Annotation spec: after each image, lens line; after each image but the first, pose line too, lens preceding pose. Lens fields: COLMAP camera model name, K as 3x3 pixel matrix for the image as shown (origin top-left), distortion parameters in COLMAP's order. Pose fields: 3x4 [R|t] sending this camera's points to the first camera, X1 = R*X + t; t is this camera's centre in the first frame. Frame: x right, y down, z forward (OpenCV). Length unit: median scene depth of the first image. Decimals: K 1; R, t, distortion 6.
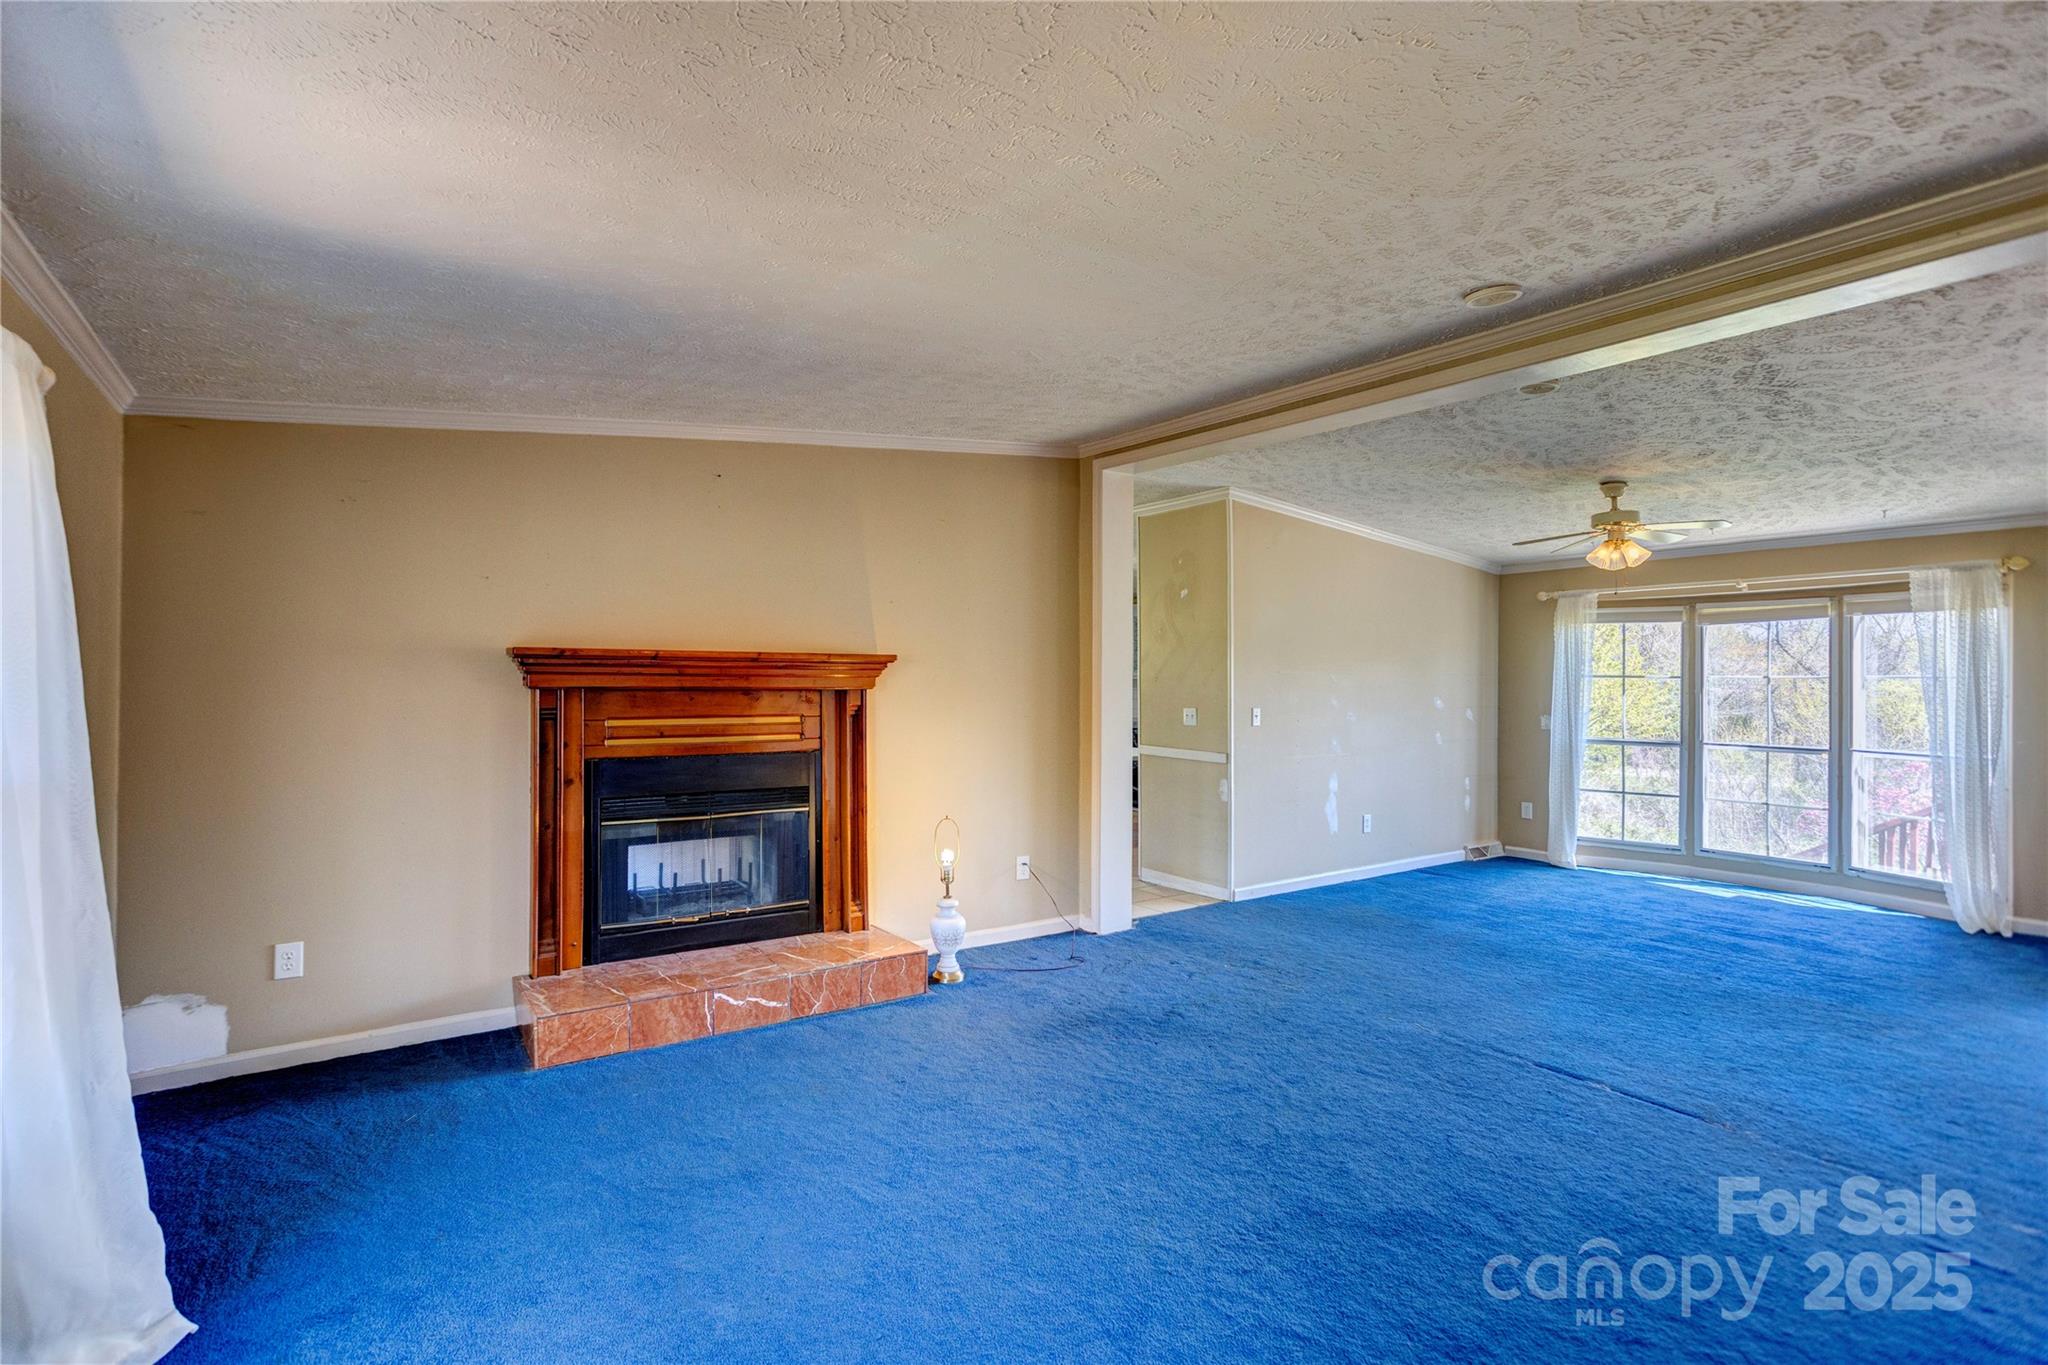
lens RADIAL K [[968.3, 0, 999.9], [0, 968.3, 679.2], [0, 0, 1]] dist [-0.000744, 0.012931]
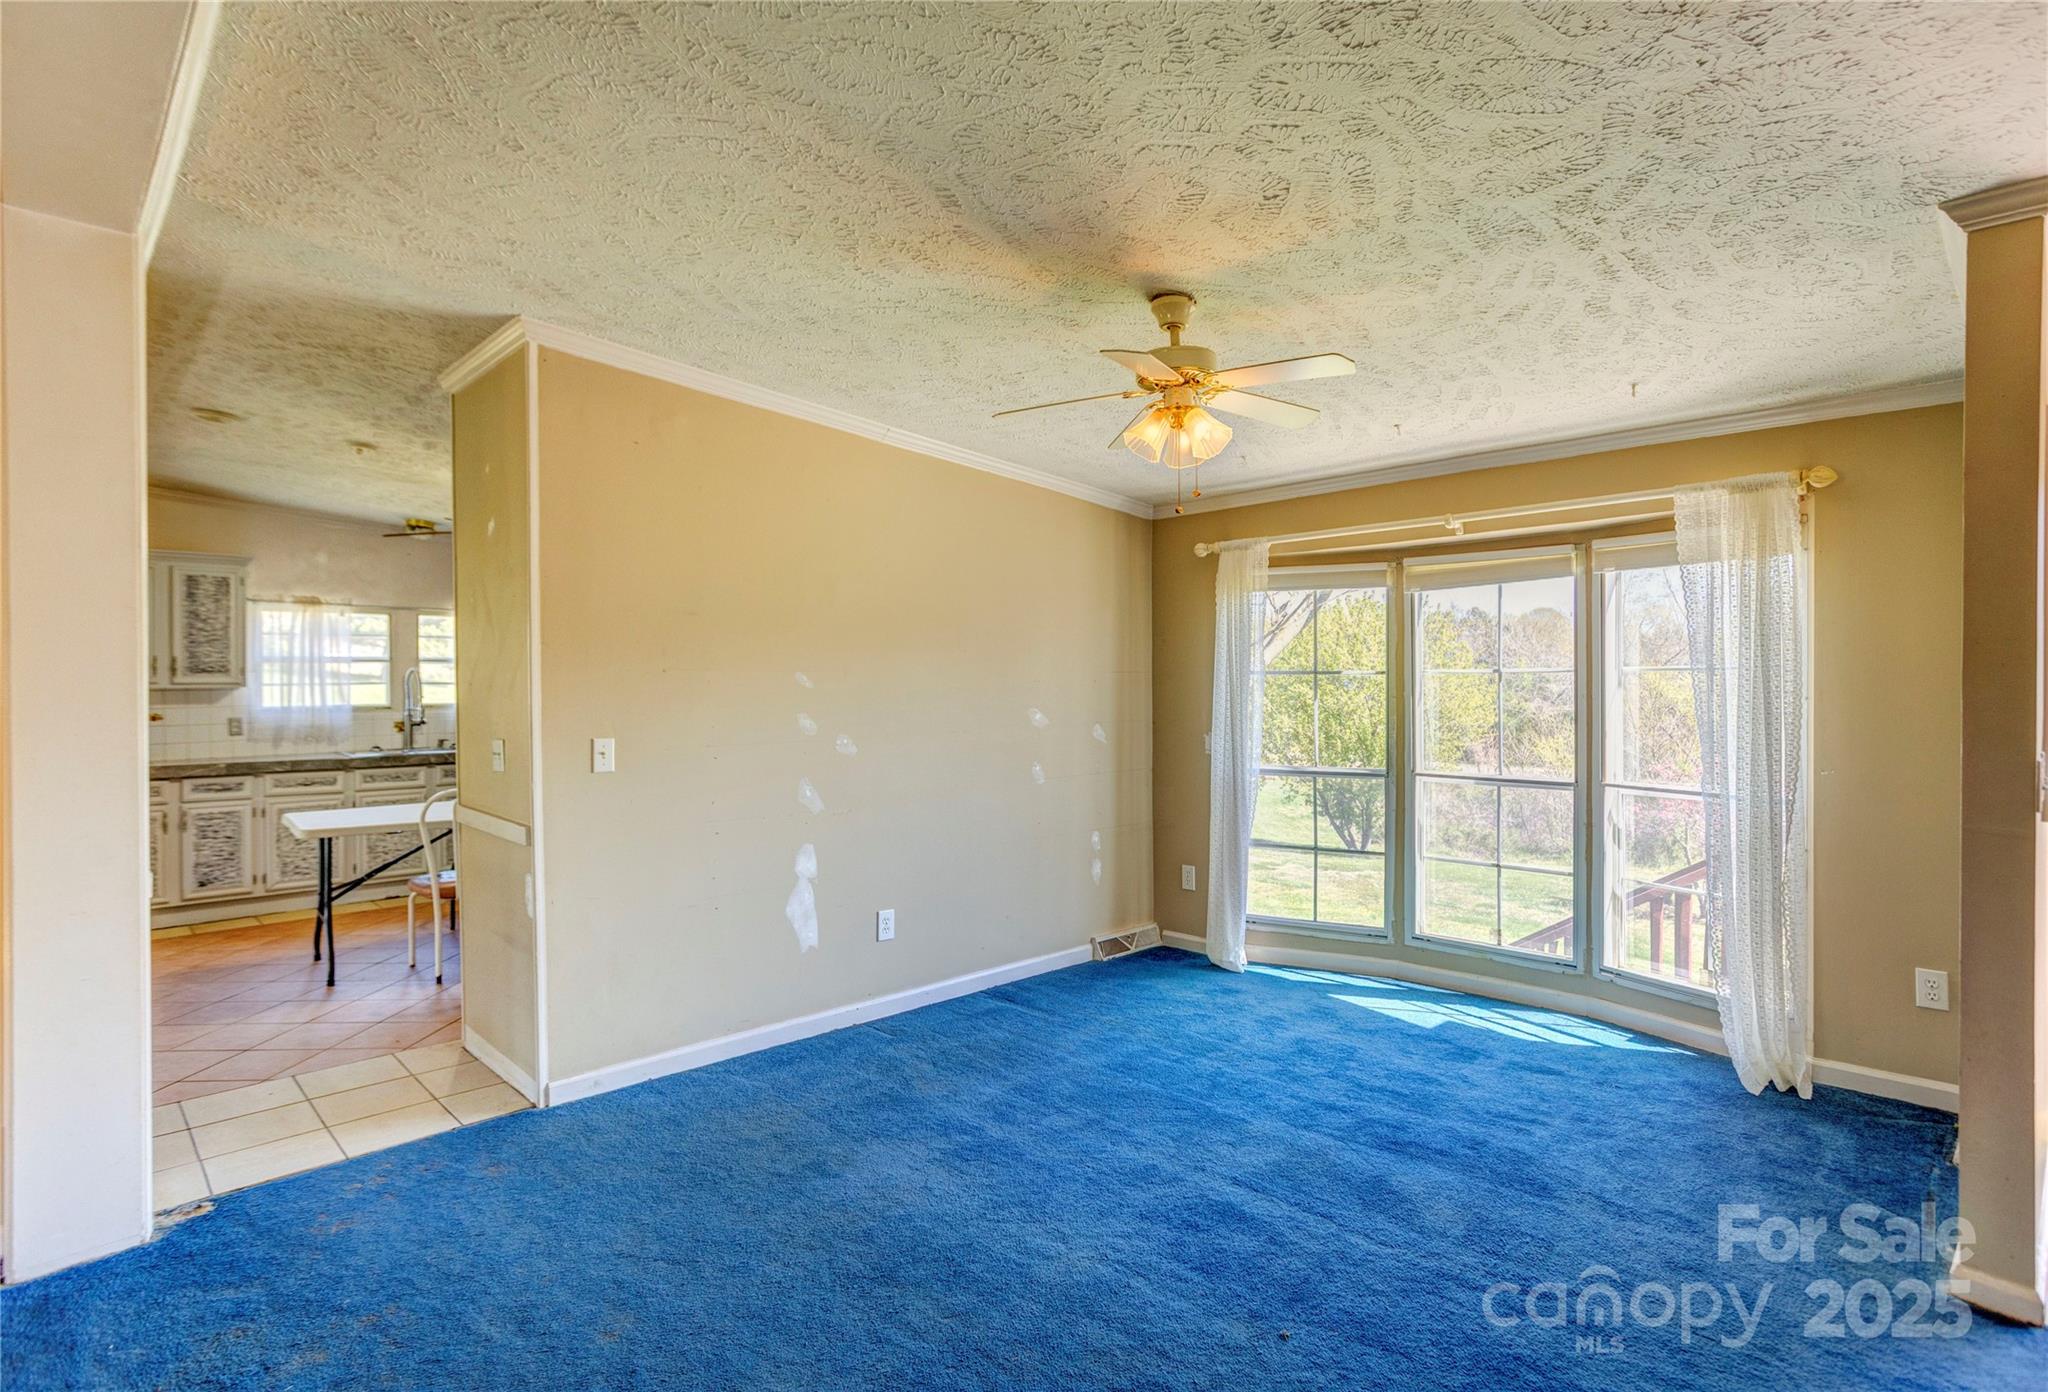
lens RADIAL K [[1049.1, 0, 1024.0], [0, 1049.1, 696.0], [0, 0, 1]] dist [-0.001654, 0.000490]
pose [[0.986297, -0.011350, 0.164590, 0.387078], [0.009617, 0.999890, 0.011328, 0.003503], [-0.164701, -0.009590, 0.986297, 0.385600]]
